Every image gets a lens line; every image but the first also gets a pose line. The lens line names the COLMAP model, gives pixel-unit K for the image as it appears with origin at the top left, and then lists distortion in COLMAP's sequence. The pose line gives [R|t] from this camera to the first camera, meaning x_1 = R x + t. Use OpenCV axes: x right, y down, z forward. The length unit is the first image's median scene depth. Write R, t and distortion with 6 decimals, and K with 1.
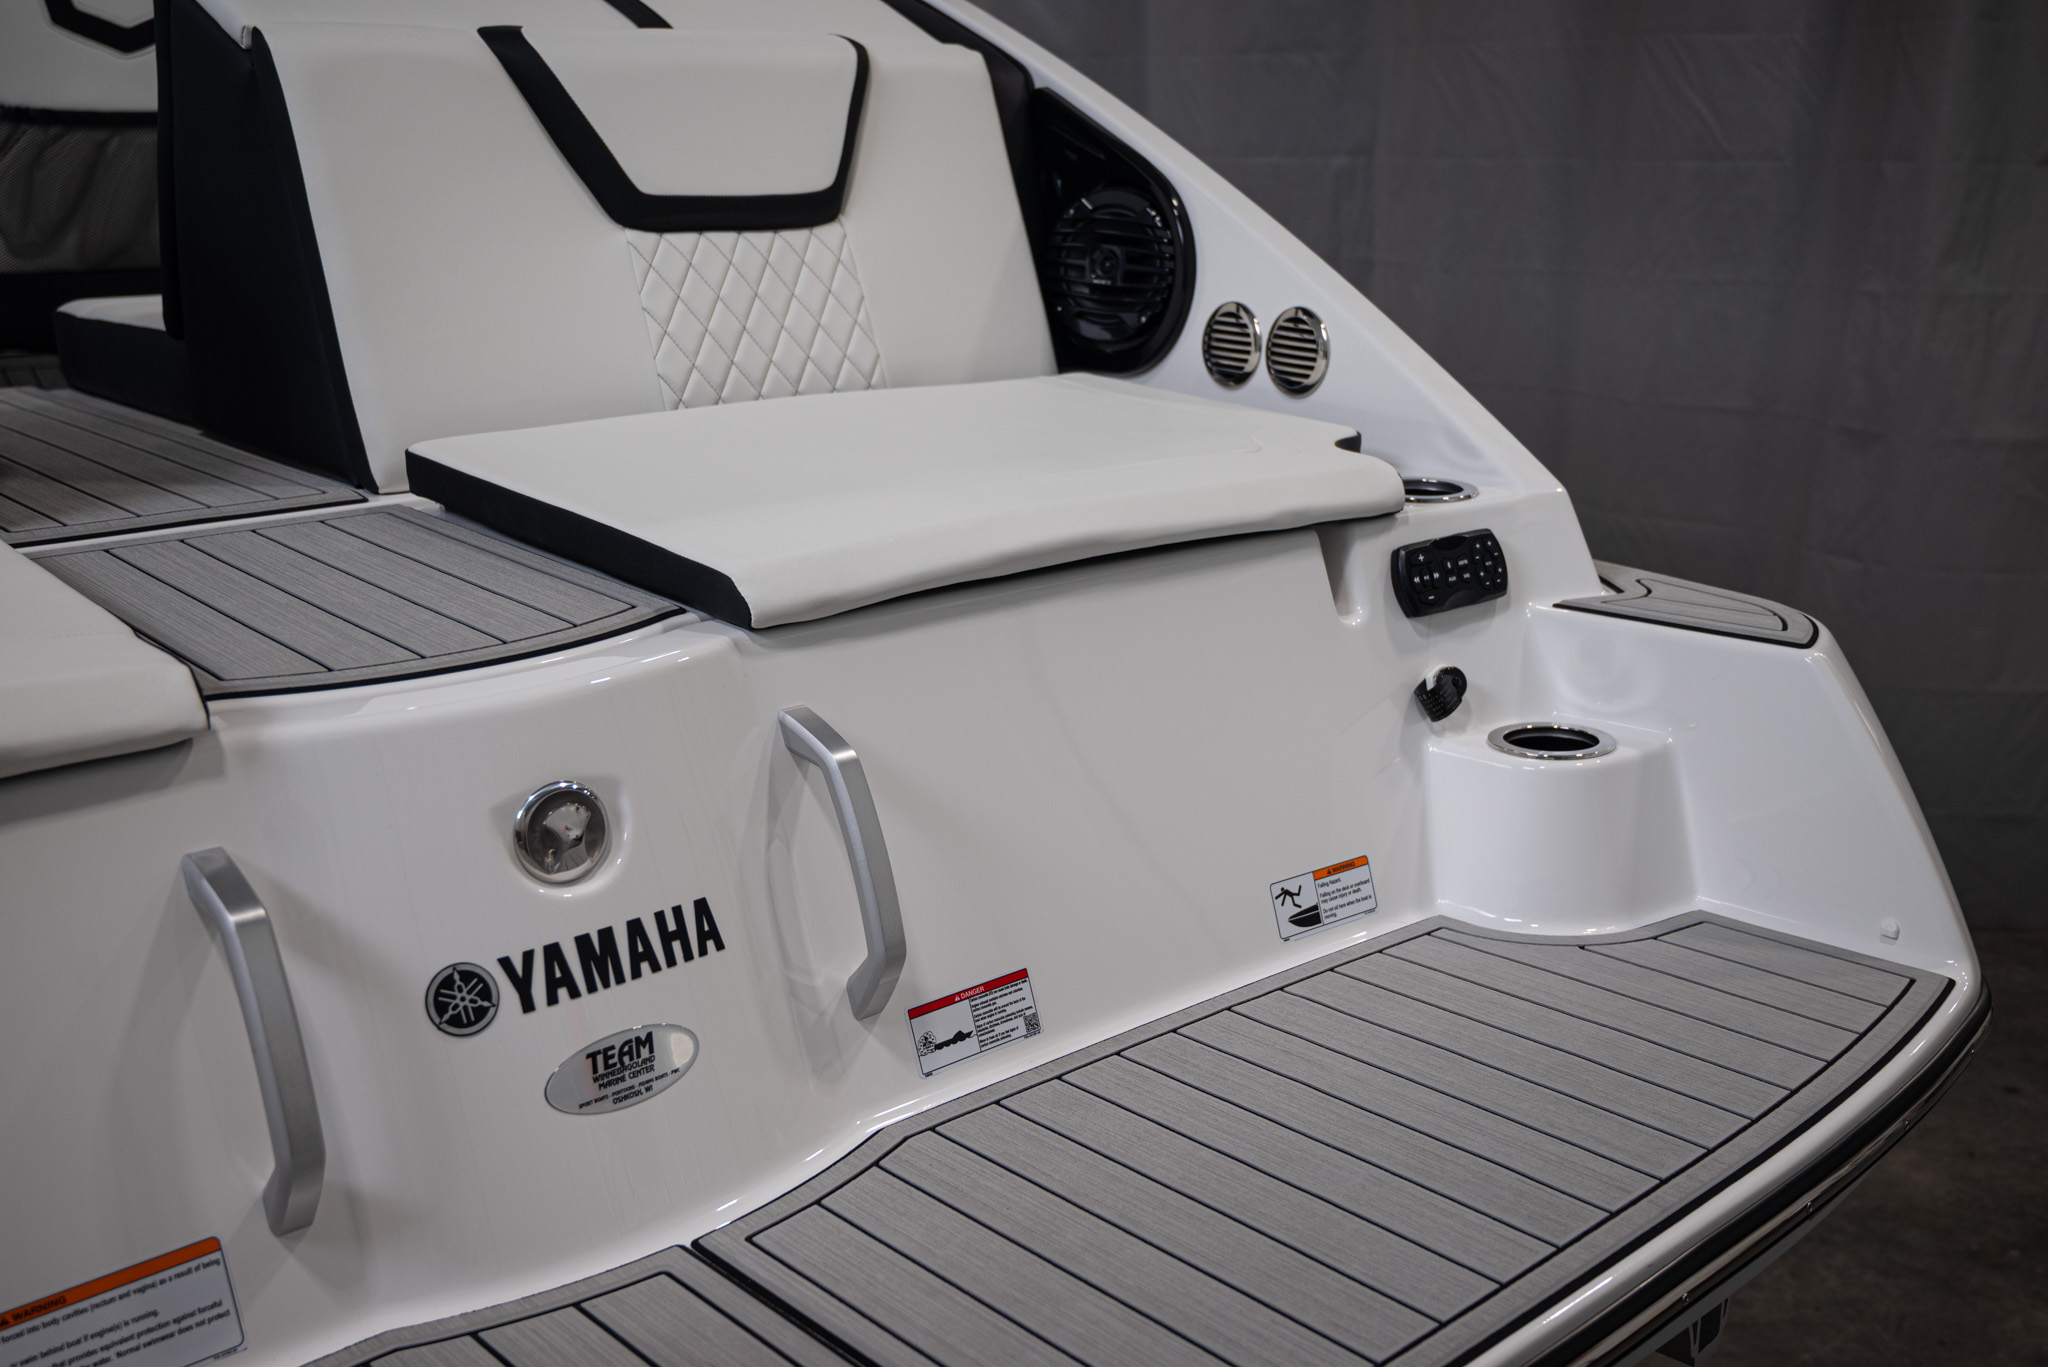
lens RADIAL K [[2005.4, 0, 1024.0], [0, 2005.4, 683.5], [0, 0, 1]] dist [0.005847, -0.001516]
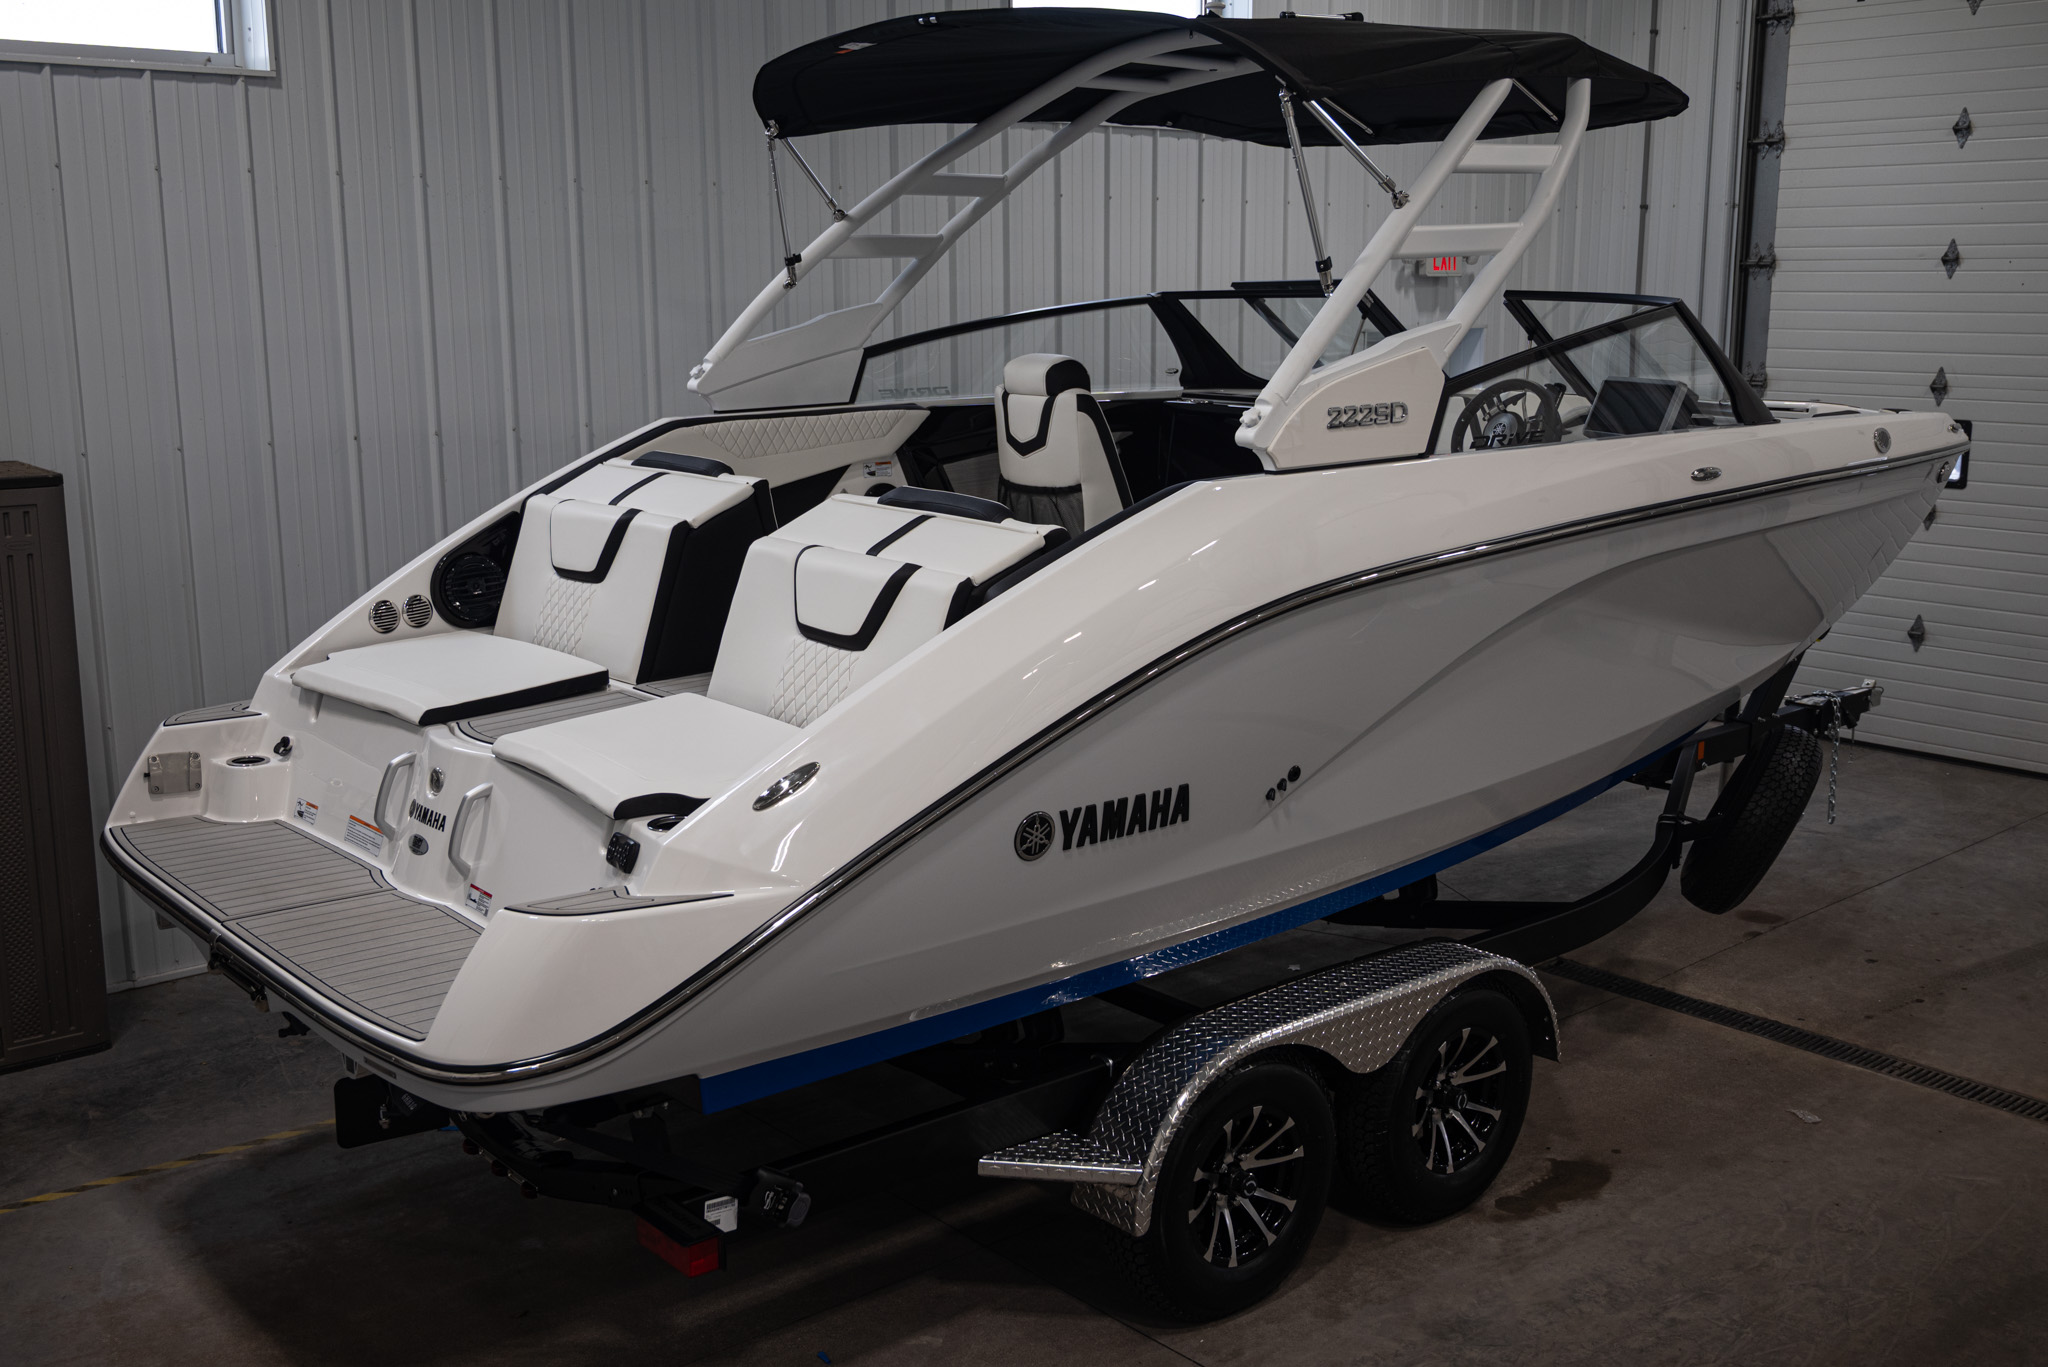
lens RADIAL K [[1985.2, 0, 1024.0], [0, 1985.2, 683.5], [0, 0, 1]] dist [0.002231, 0.002651]
pose [[-0.008079, 0.225884, -0.974121, 3.086158], [-0.261344, 0.939817, 0.220097, -1.114174], [0.965212, 0.256359, 0.051441, 1.682117]]
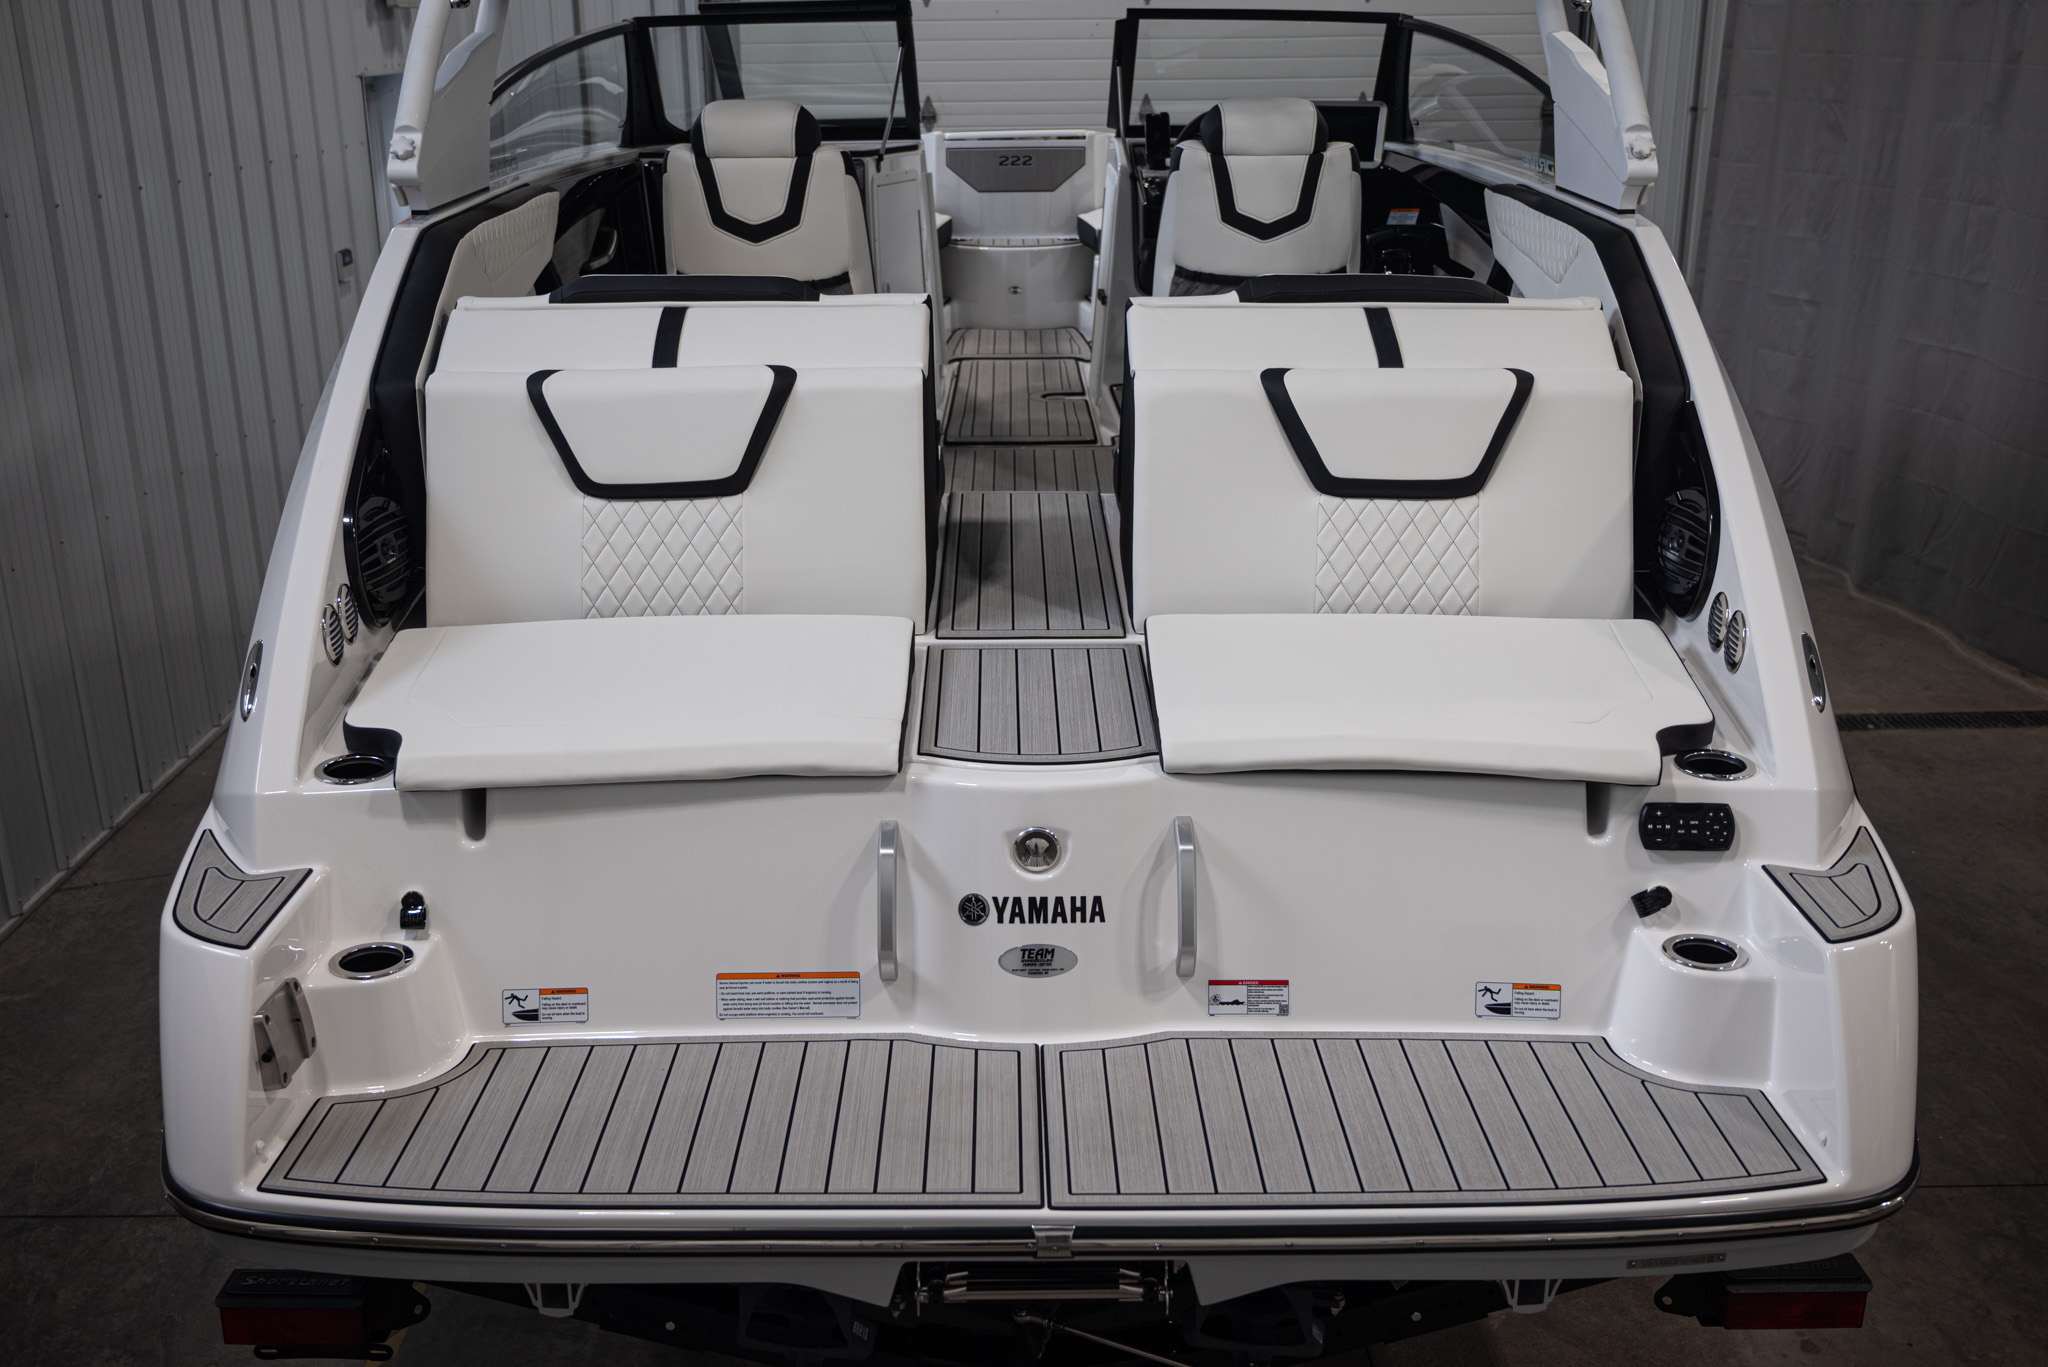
lens RADIAL K [[2005.4, 0, 1024.0], [0, 2005.4, 683.5], [0, 0, 1]] dist [0.005847, -0.001516]
pose [[0.752858, 0.220916, -0.620001, 1.000432], [-0.178601, 0.975214, 0.130611, -0.358599], [0.633487, 0.012402, 0.773654, -0.659606]]
